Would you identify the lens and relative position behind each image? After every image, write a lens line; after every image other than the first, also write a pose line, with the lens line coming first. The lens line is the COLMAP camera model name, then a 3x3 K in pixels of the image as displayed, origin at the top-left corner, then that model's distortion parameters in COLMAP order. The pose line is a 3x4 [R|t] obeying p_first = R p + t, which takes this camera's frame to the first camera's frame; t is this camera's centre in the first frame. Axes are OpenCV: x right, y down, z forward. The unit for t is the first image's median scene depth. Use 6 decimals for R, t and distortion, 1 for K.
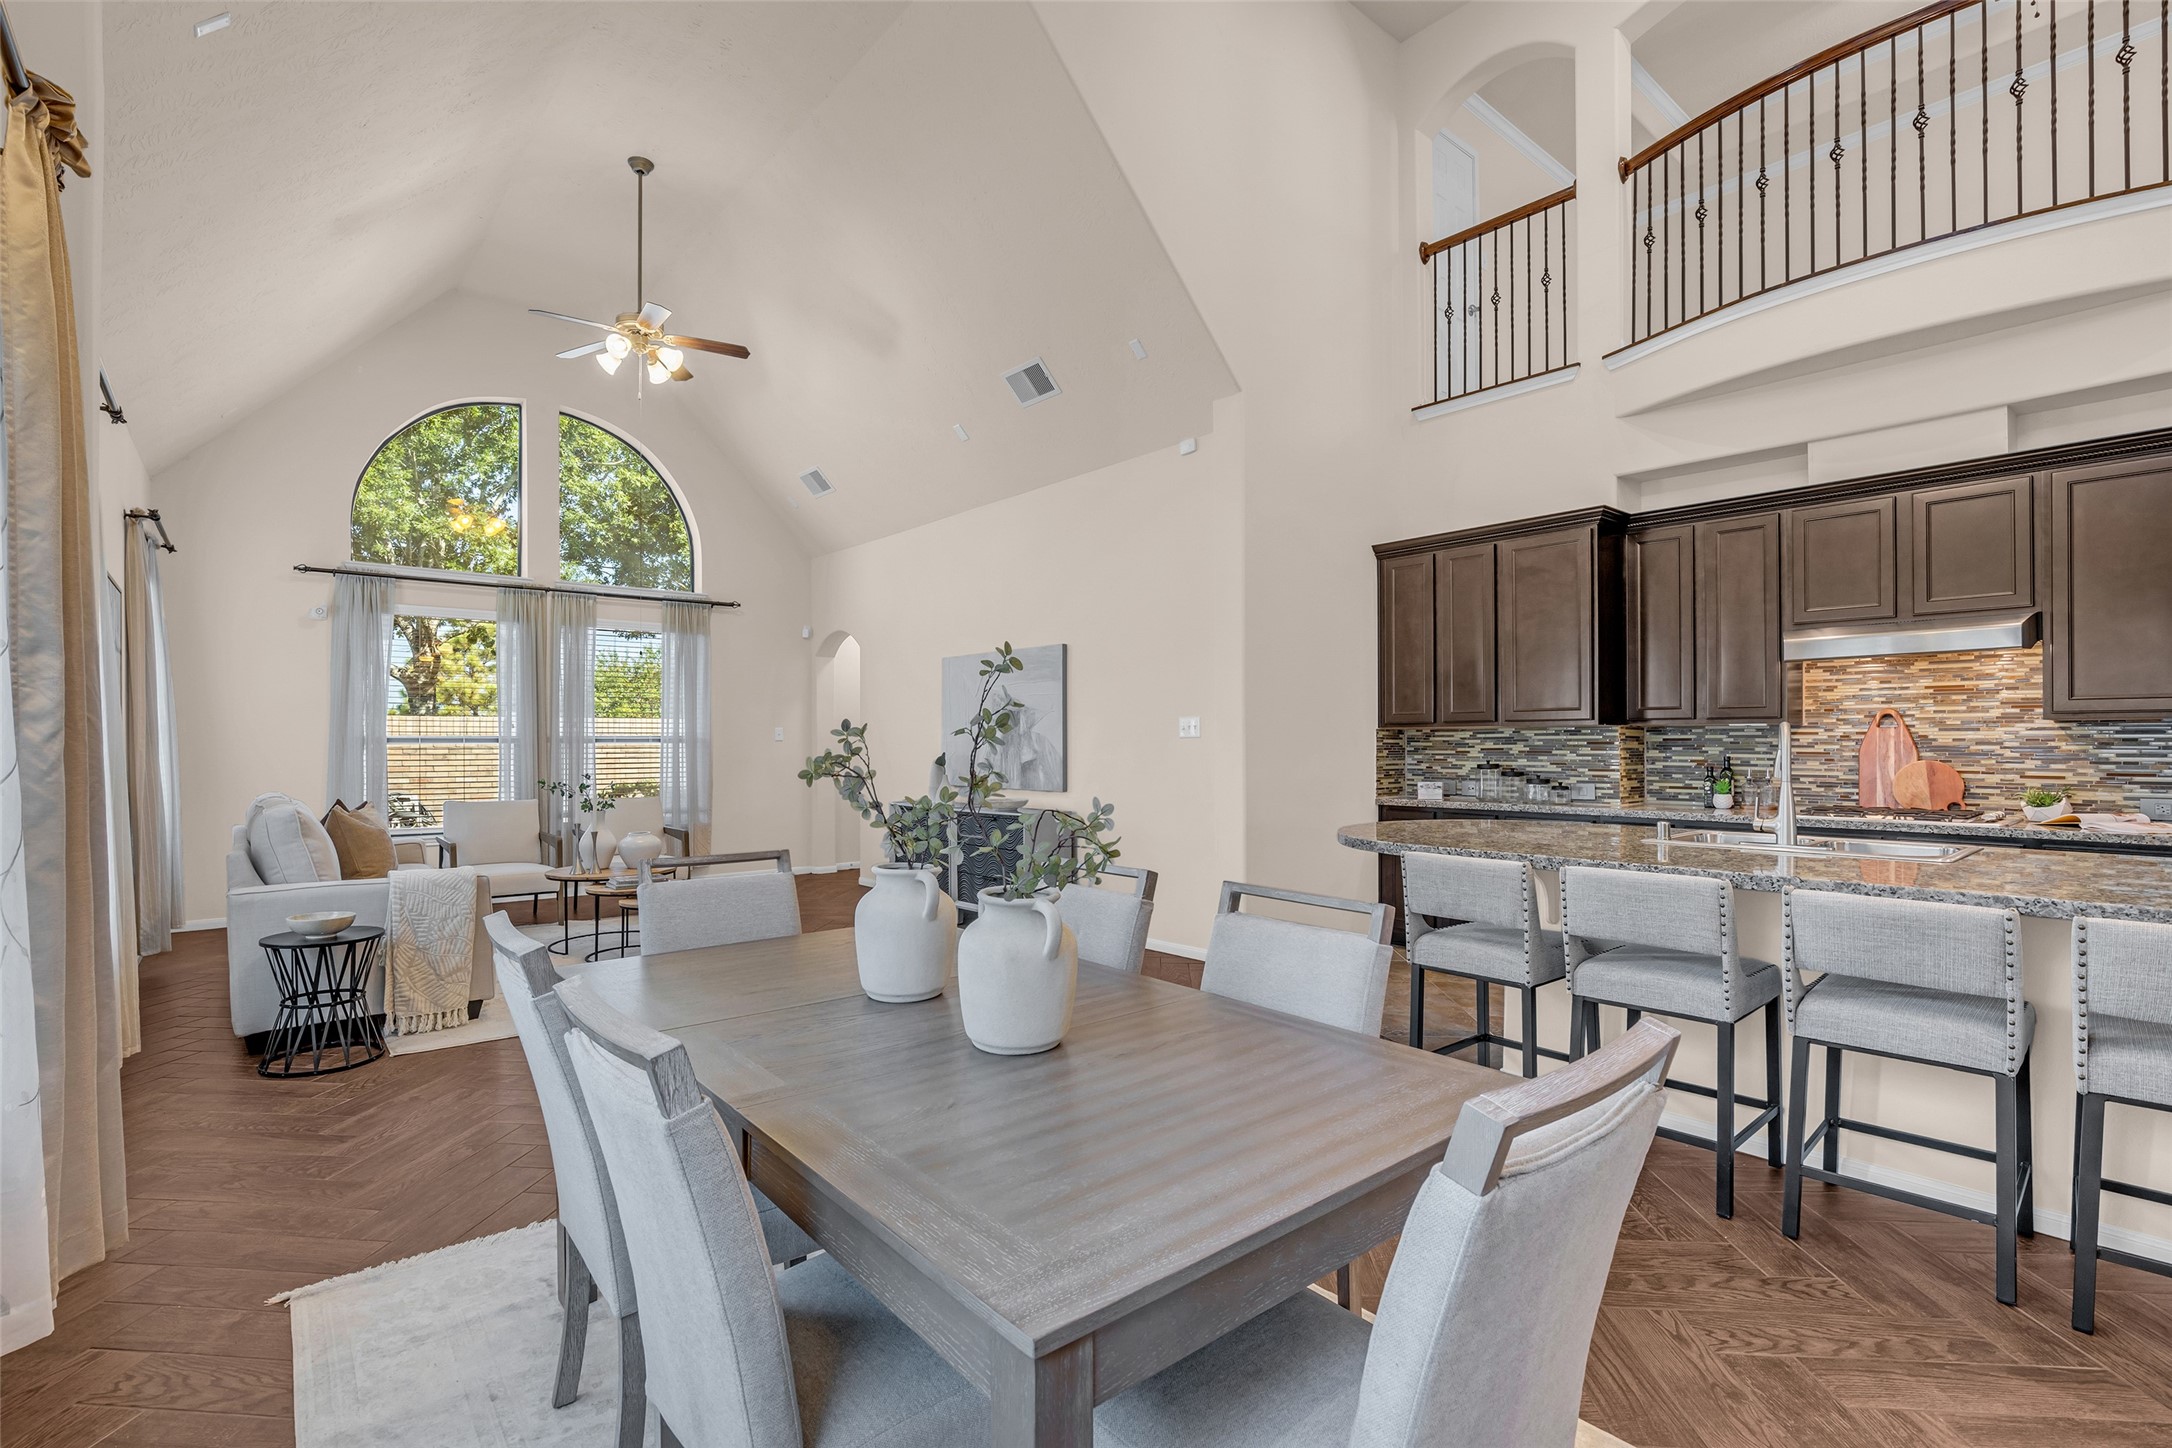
lens RADIAL K [[988.0, 0, 1081.8], [0, 988.0, 740.6], [0, 0, 1]] dist [-0.022518, 0.005933]
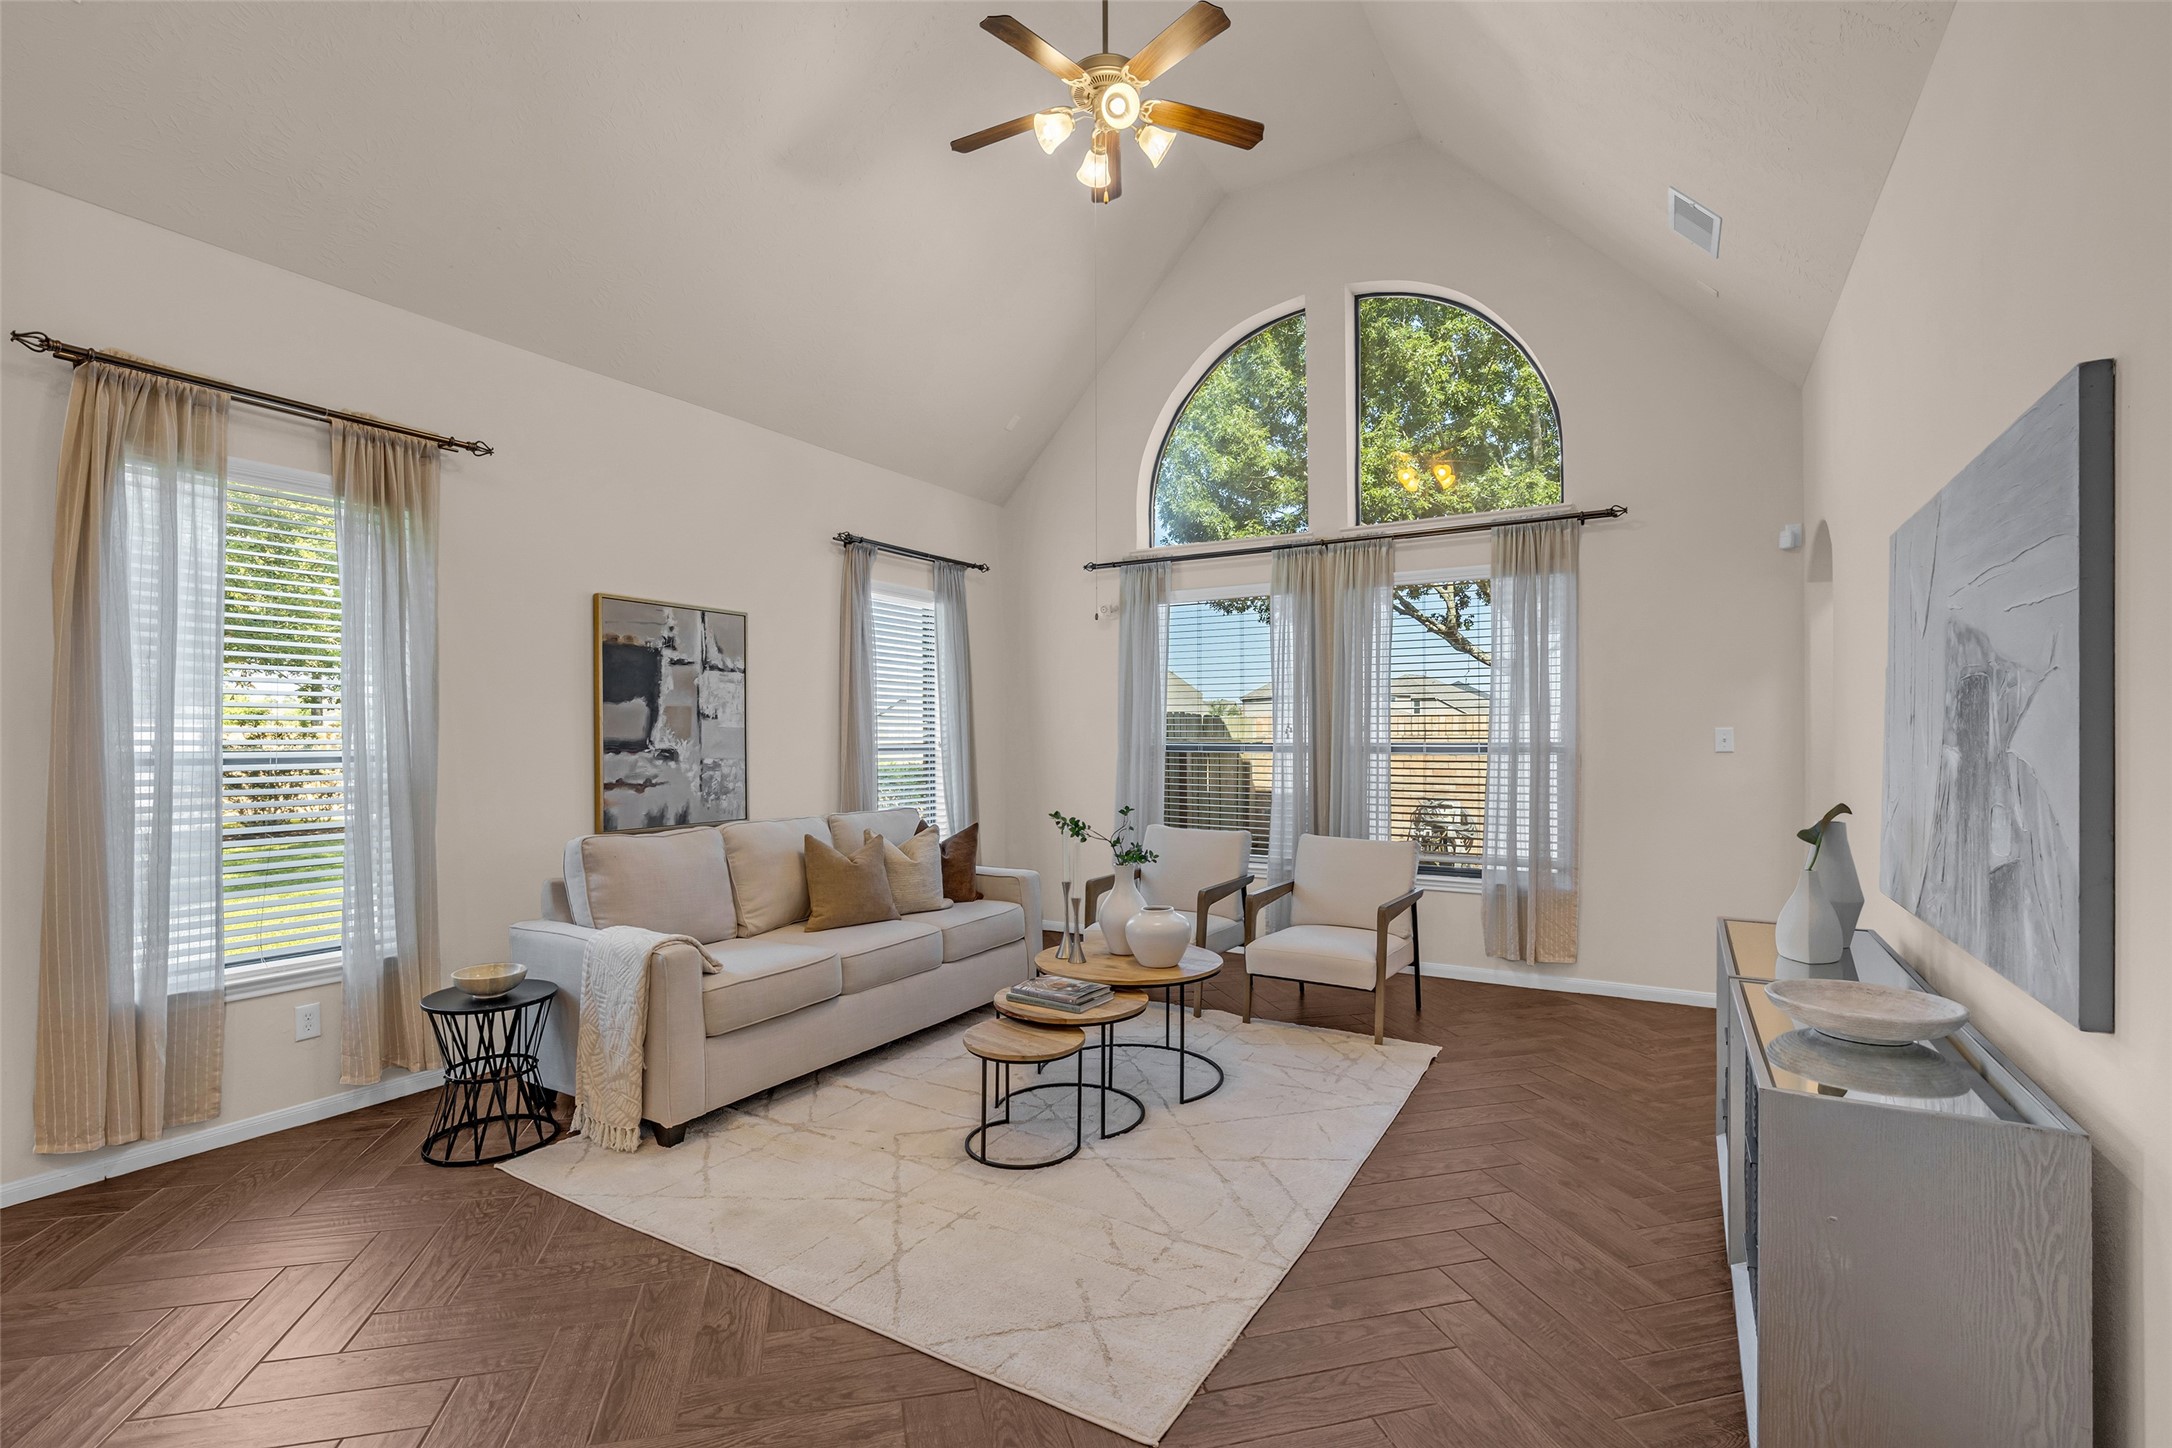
lens RADIAL K [[992.0, 0, 1078.9], [0, 992.0, 741.5], [0, 0, 1]] dist [-0.024157, 0.008548]
pose [[0.317854, 0.006507, -0.948117, 0.137896], [0.003086, 0.999964, 0.007897, -0.018045], [0.948134, -0.005436, 0.317823, 0.847881]]
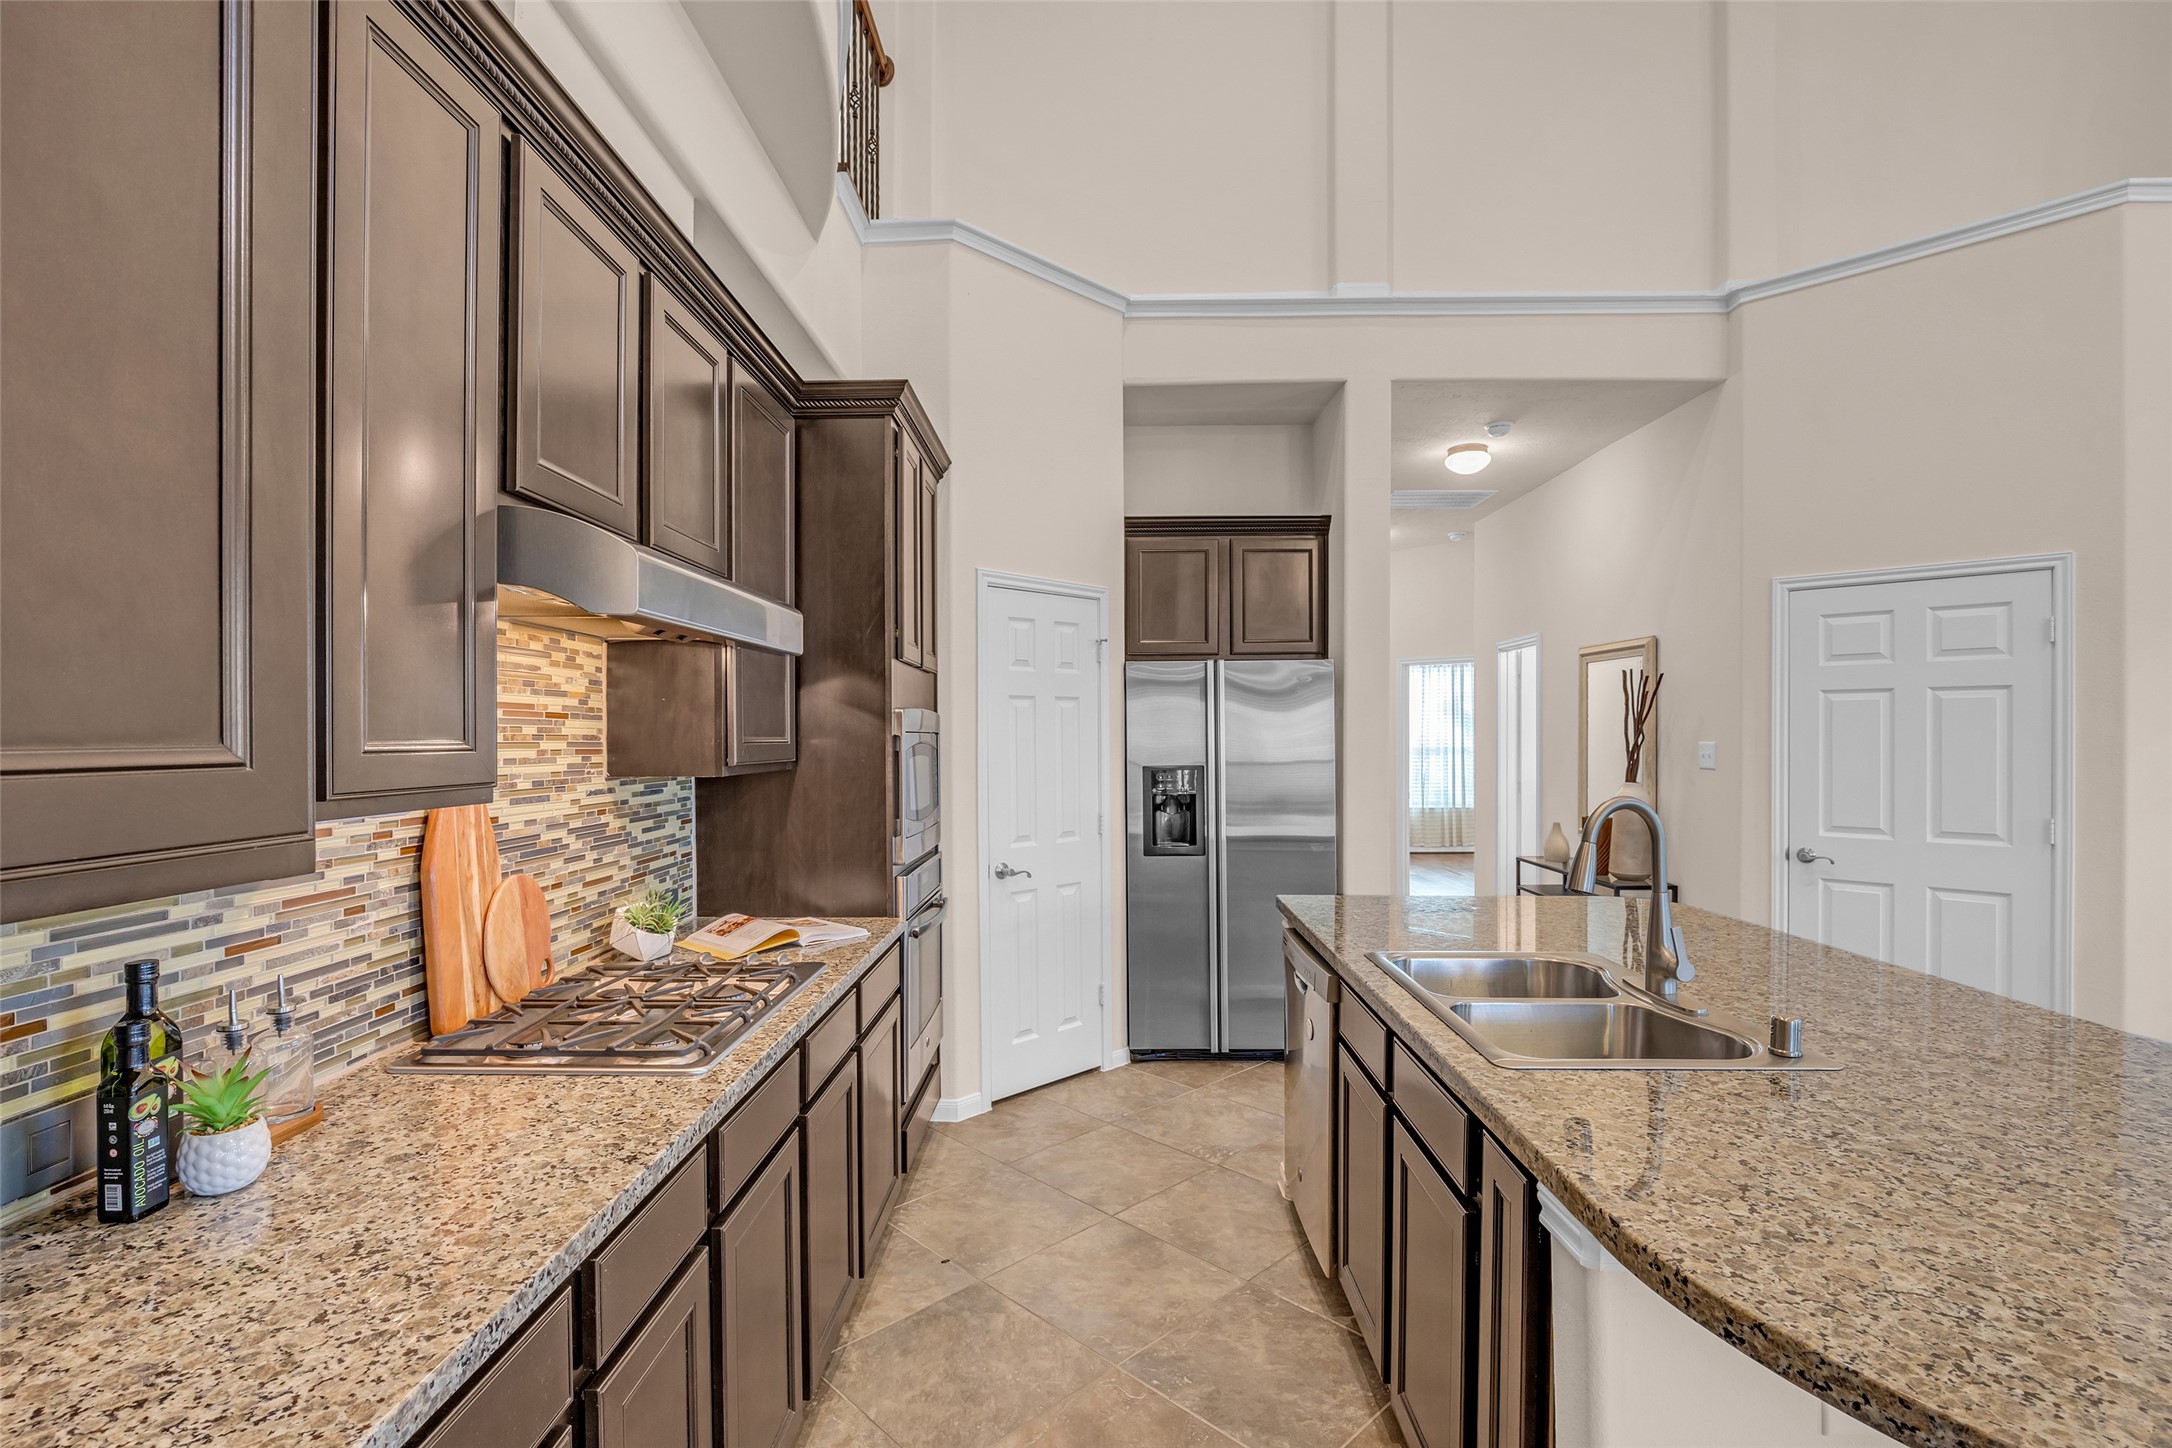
lens RADIAL K [[988.0, 0, 1081.8], [0, 988.0, 740.6], [0, 0, 1]] dist [-0.022518, 0.005933]
pose [[-0.747213, 0.001448, 0.664583, 0.321932], [0.004705, 0.999984, 0.003111, -0.032060], [-0.664568, 0.005451, -0.747208, 0.947962]]
